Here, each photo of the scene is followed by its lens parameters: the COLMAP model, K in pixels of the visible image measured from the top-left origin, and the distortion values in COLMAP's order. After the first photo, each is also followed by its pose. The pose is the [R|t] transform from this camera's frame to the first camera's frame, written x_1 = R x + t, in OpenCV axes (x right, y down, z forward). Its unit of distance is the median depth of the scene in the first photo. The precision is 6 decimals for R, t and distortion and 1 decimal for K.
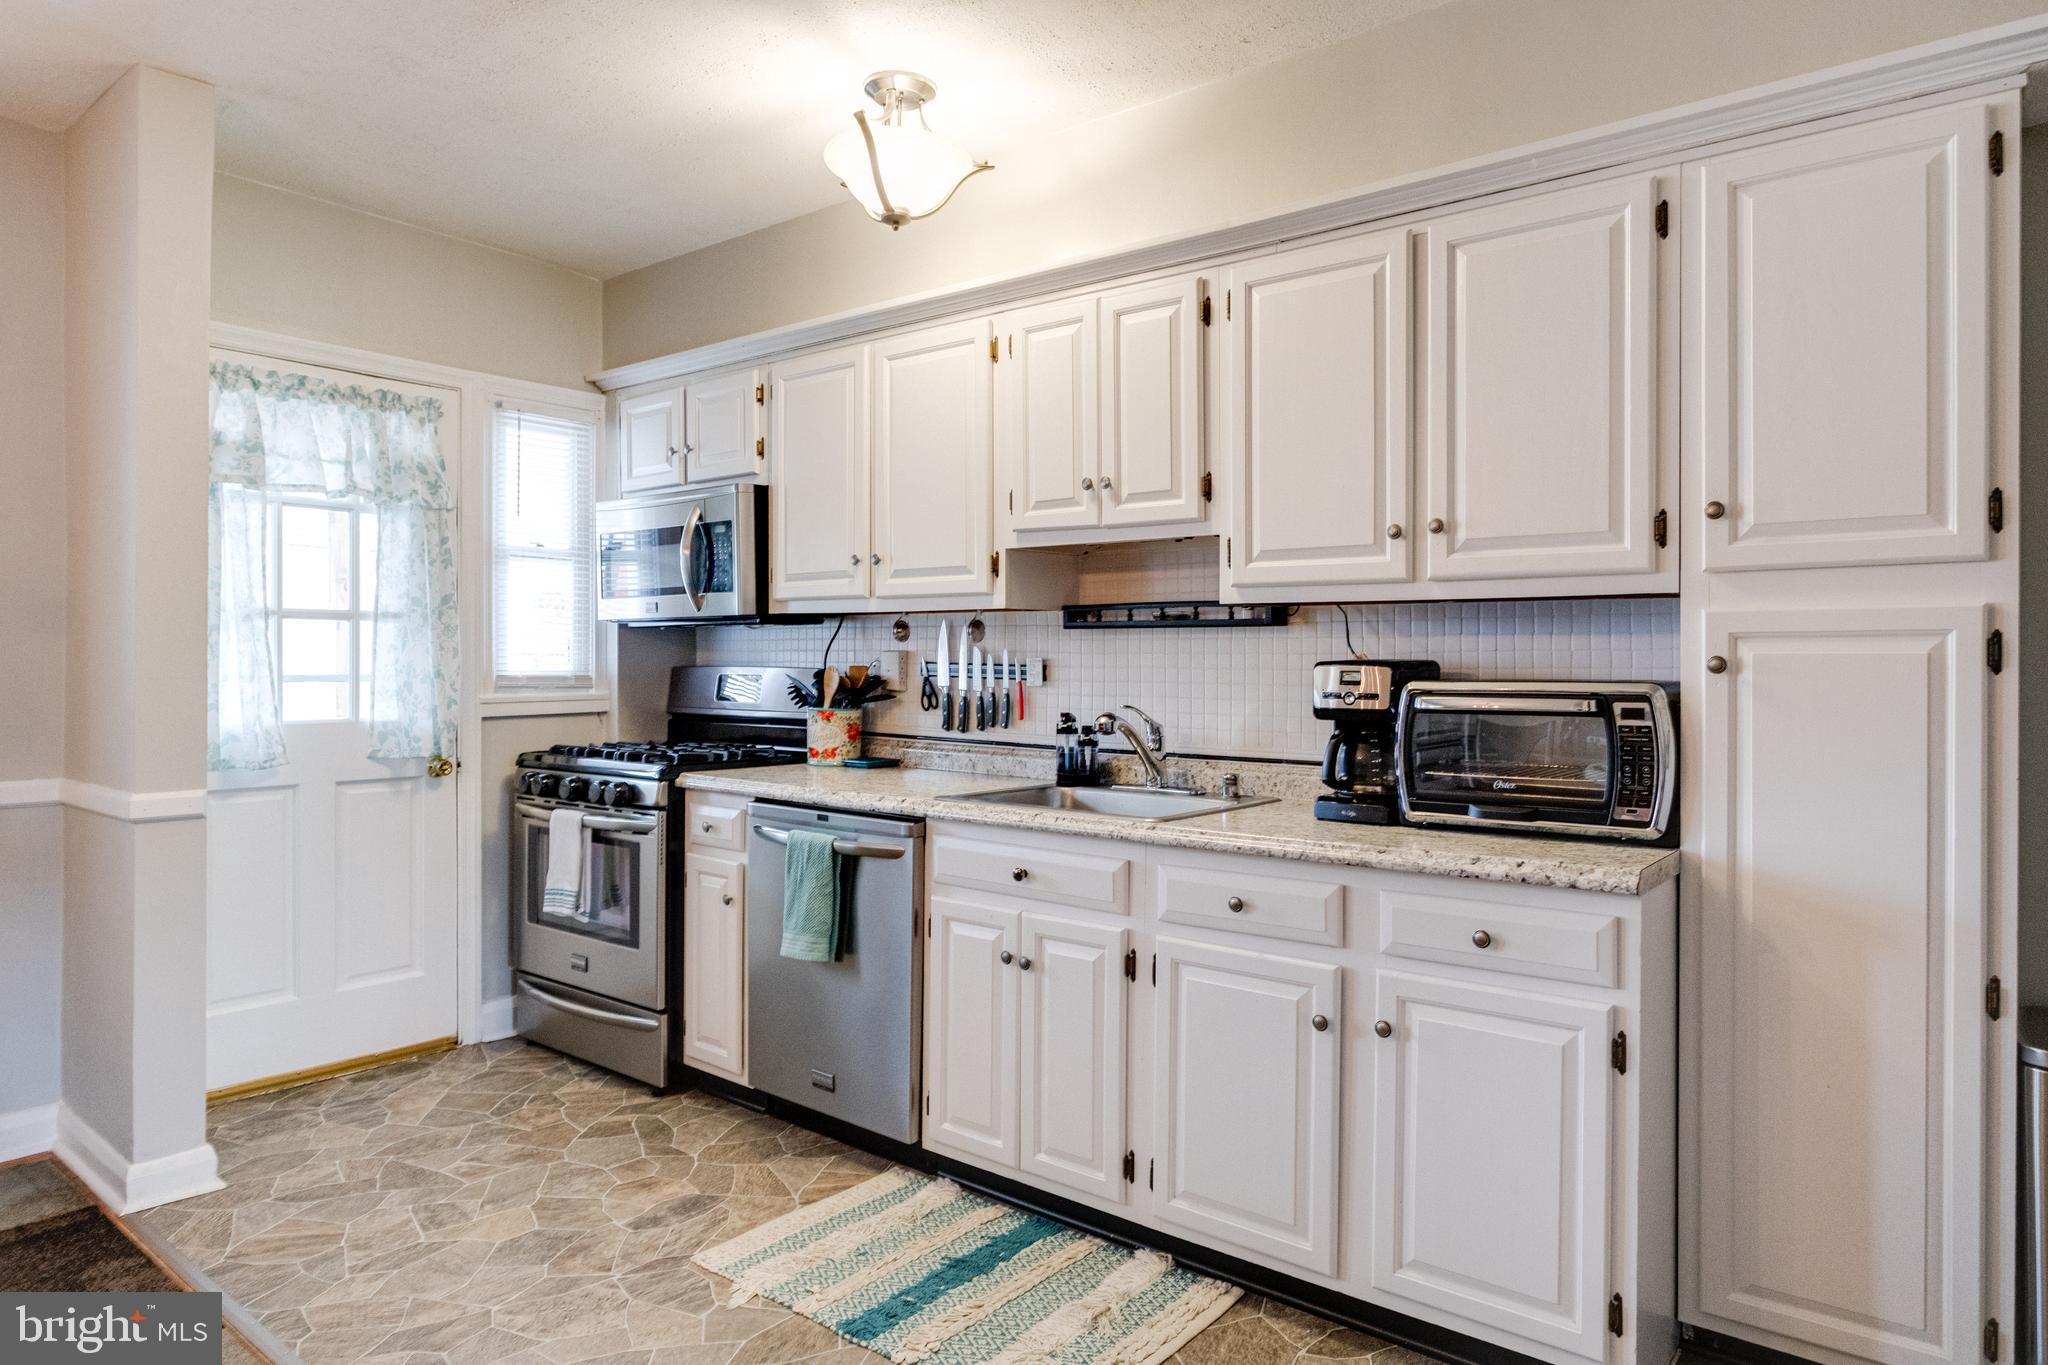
lens RADIAL K [[1228.2, 0, 1021.0], [0, 1228.2, 661.5], [0, 0, 1]] dist [-0.026993, 0.018816]
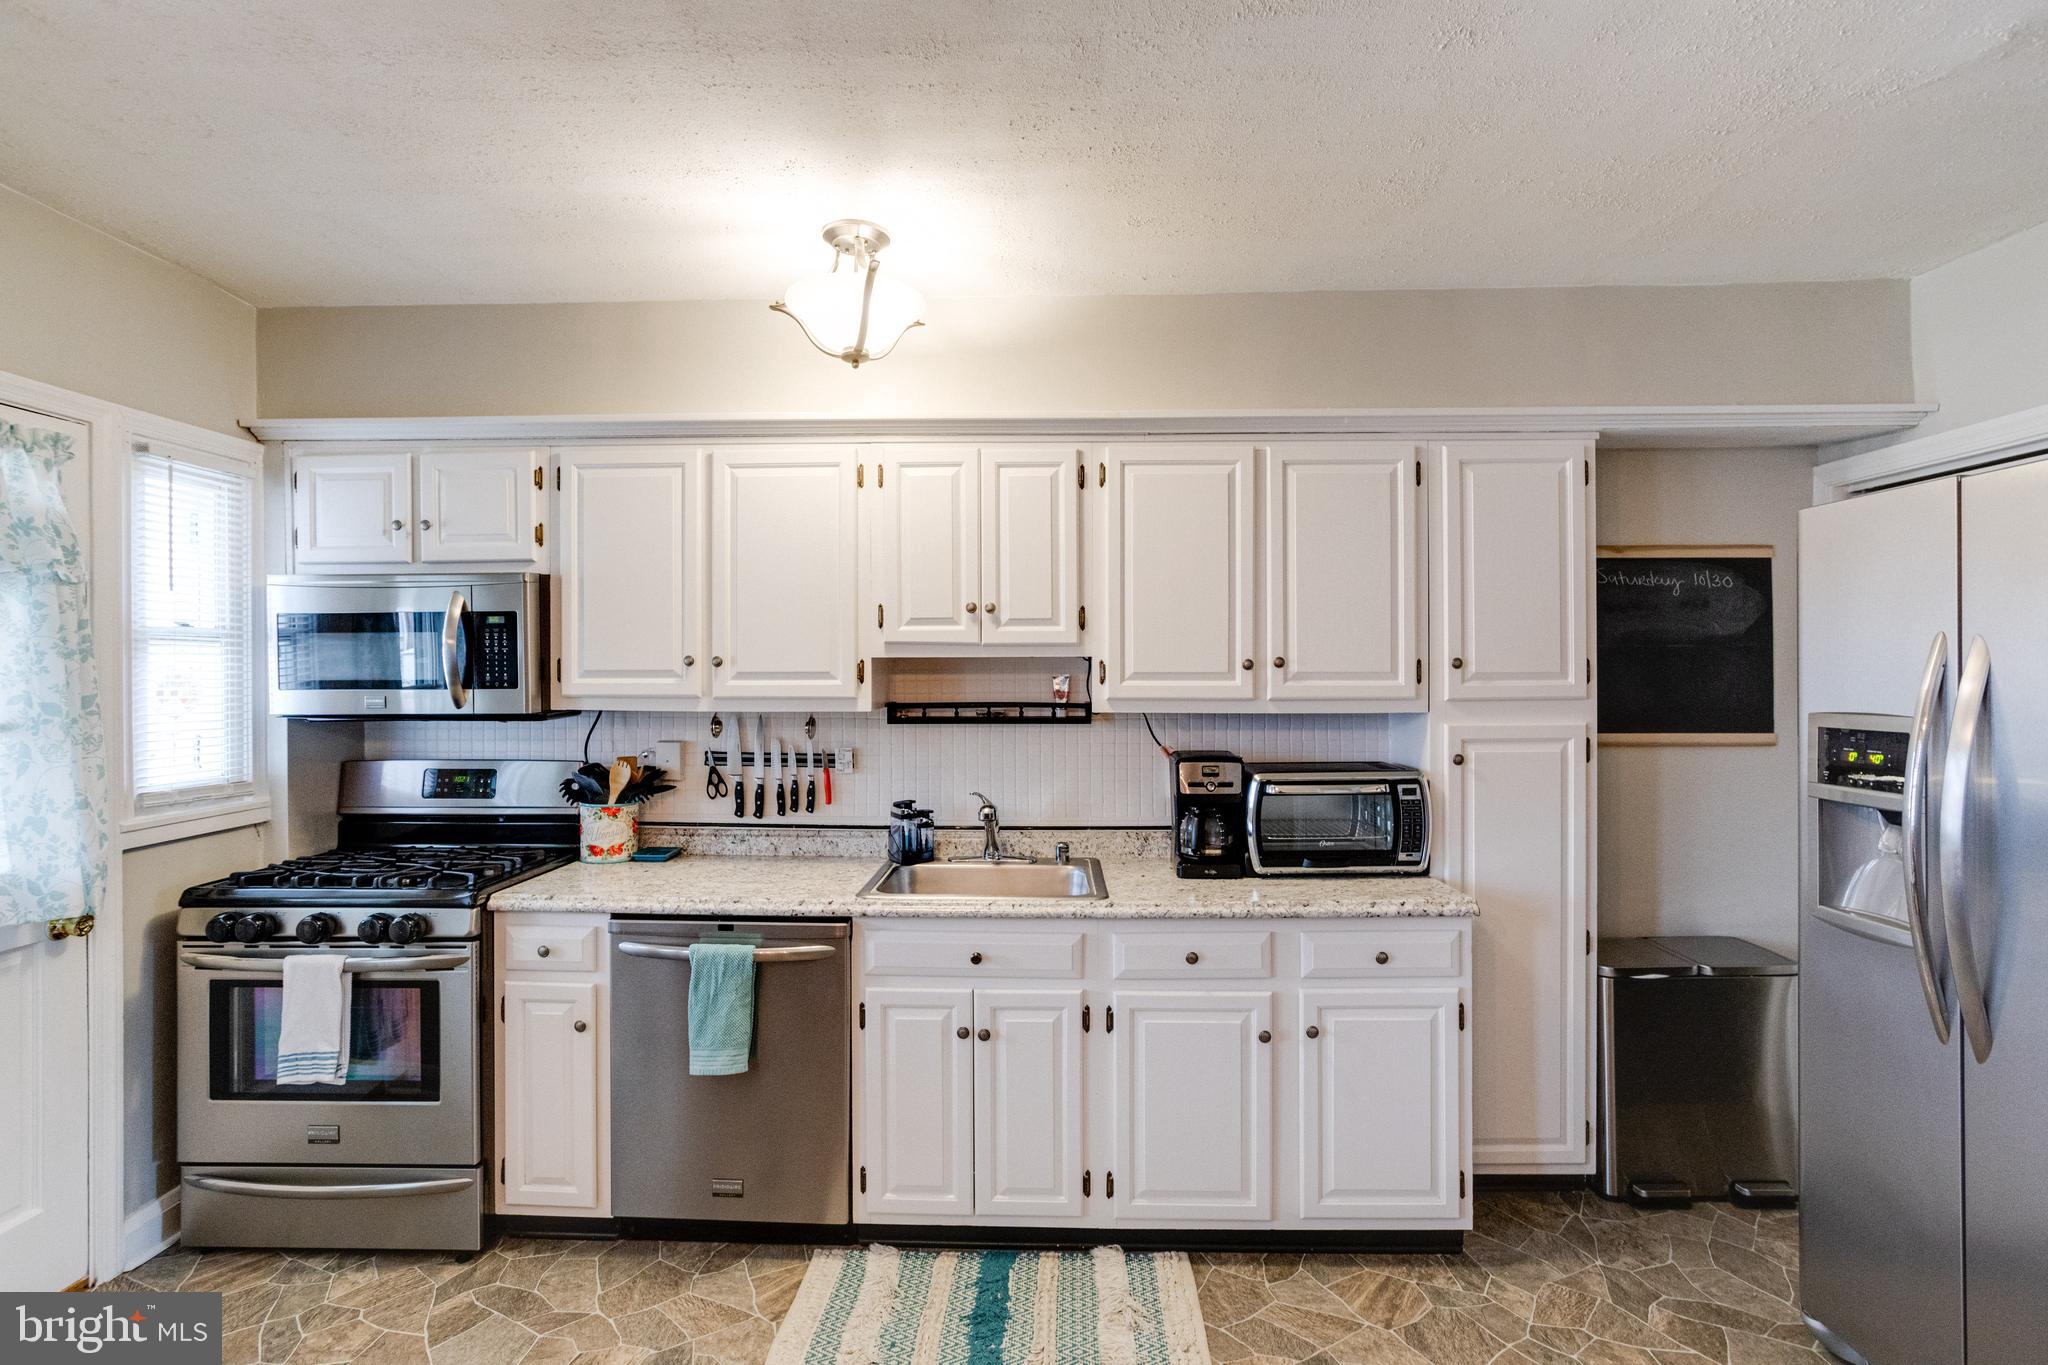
lens RADIAL K [[1004.8, 0, 1019.3], [0, 1004.8, 666.7], [0, 0, 1]] dist [-0.039591, 0.021656]
pose [[0.799545, -0.003610, 0.600595, -0.410559], [0.007991, 0.999957, -0.004627, -0.071519], [-0.600553, 0.008499, 0.799540, 0.180911]]
